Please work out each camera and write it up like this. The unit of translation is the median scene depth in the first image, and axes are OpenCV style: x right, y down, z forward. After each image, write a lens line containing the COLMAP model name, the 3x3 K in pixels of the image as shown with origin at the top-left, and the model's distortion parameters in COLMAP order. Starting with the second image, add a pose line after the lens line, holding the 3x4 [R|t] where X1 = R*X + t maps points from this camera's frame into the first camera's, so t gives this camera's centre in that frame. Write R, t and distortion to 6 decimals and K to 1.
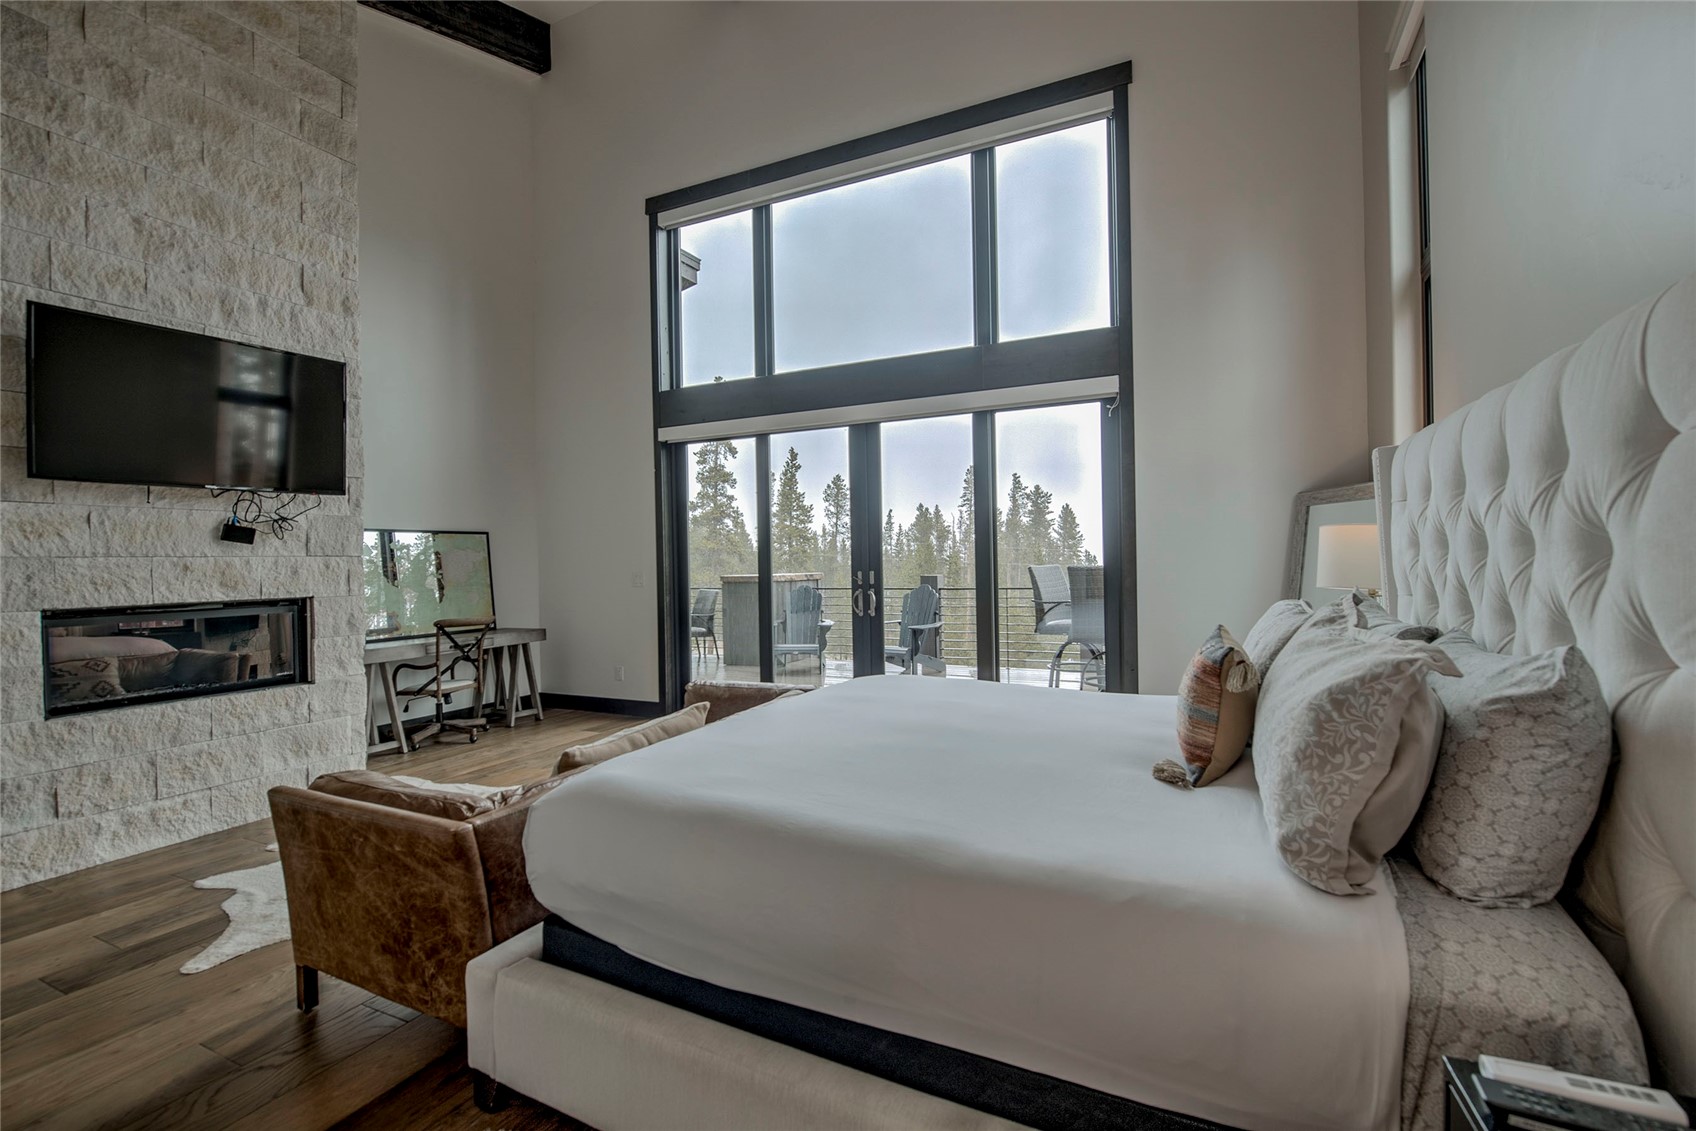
lens RADIAL K [[754.5, 0, 839.3], [0, 754.5, 564.7], [0, 0, 1]] dist [-0.018178, -0.000527]
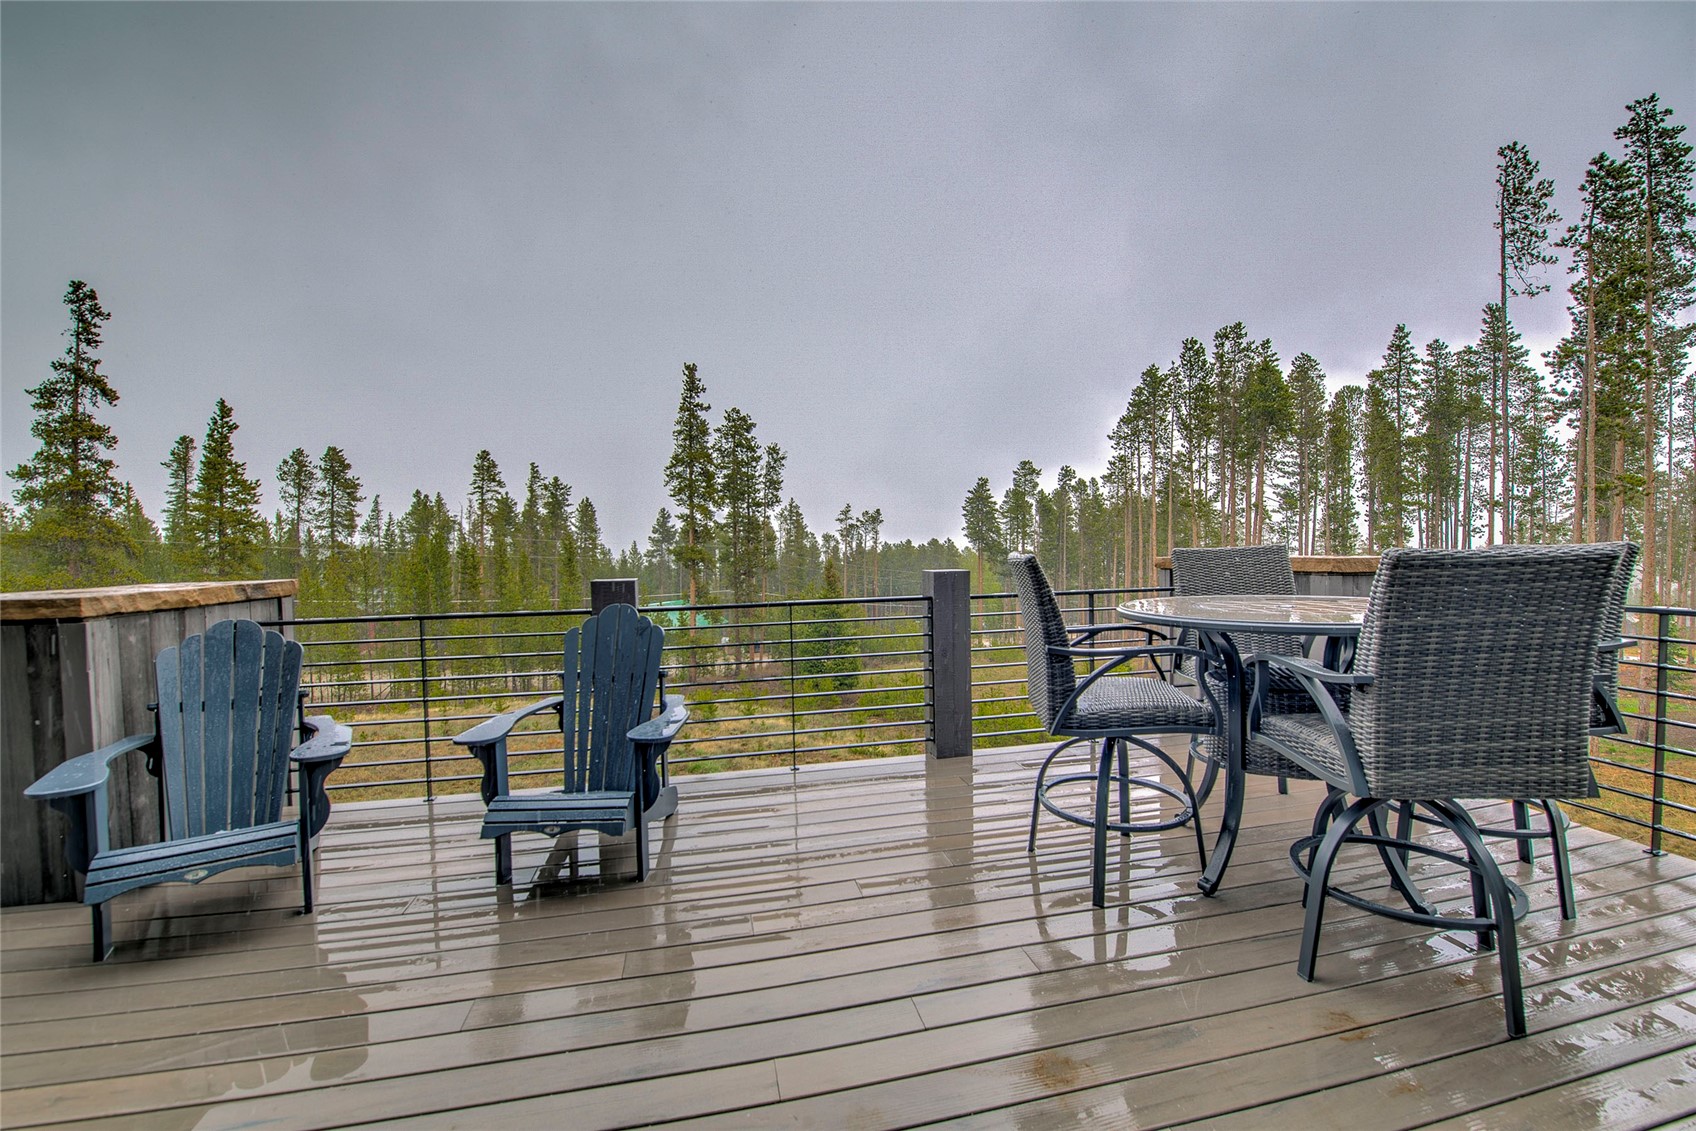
lens RADIAL K [[687.0, 0, 842.2], [0, 687.0, 567.8], [0, 0, 1]] dist [-0.007518, -0.005472]
pose [[0.783434, -0.018465, 0.621200, -0.003923], [0.008967, 0.999790, 0.018409, 0.000149], [-0.621410, -0.008852, 0.783435, 0.109077]]
